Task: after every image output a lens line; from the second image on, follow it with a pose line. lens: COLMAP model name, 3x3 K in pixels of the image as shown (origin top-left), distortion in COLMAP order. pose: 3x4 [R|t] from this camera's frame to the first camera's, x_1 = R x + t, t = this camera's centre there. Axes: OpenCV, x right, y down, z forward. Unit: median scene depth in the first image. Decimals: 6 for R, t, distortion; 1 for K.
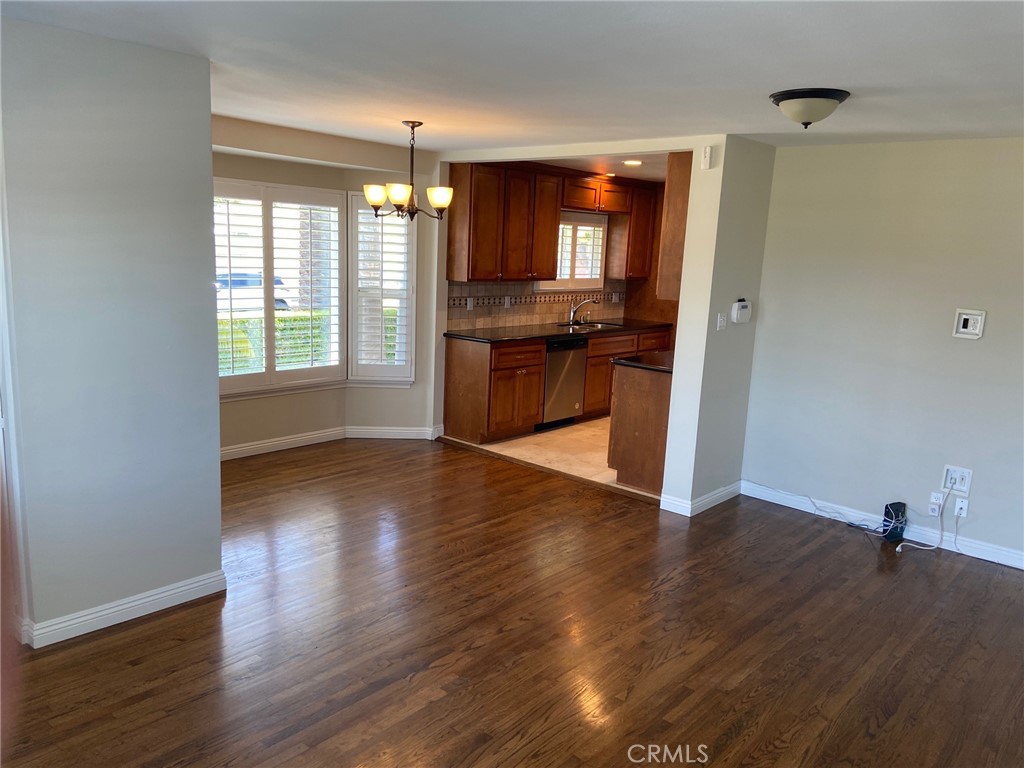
lens RADIAL K [[761.6, 0, 512.0], [0, 761.6, 384.0], [0, 0, 1]] dist [0.124588, -0.157176]
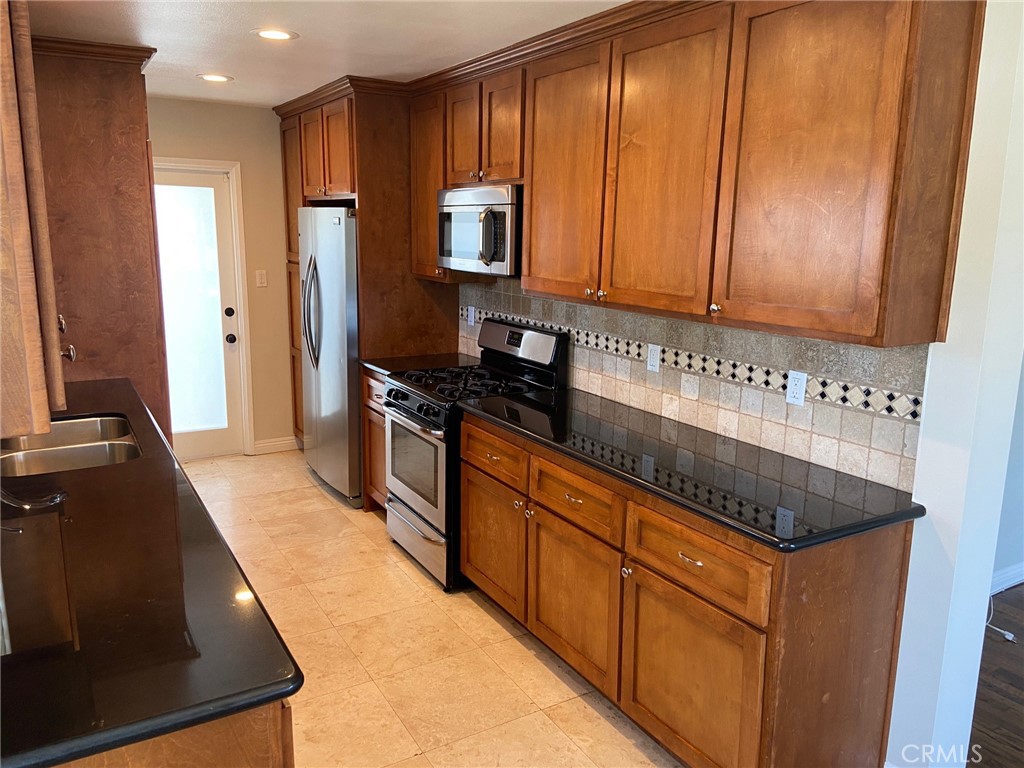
lens RADIAL K [[772.6, 0, 498.4], [0, 772.6, 381.1], [0, 0, 1]] dist [0.132813, -0.163302]
pose [[0.308018, -0.224003, 0.924634, -0.167556], [0.170851, 0.969110, 0.177863, -0.142762], [-0.935914, 0.103190, 0.336774, 0.764889]]
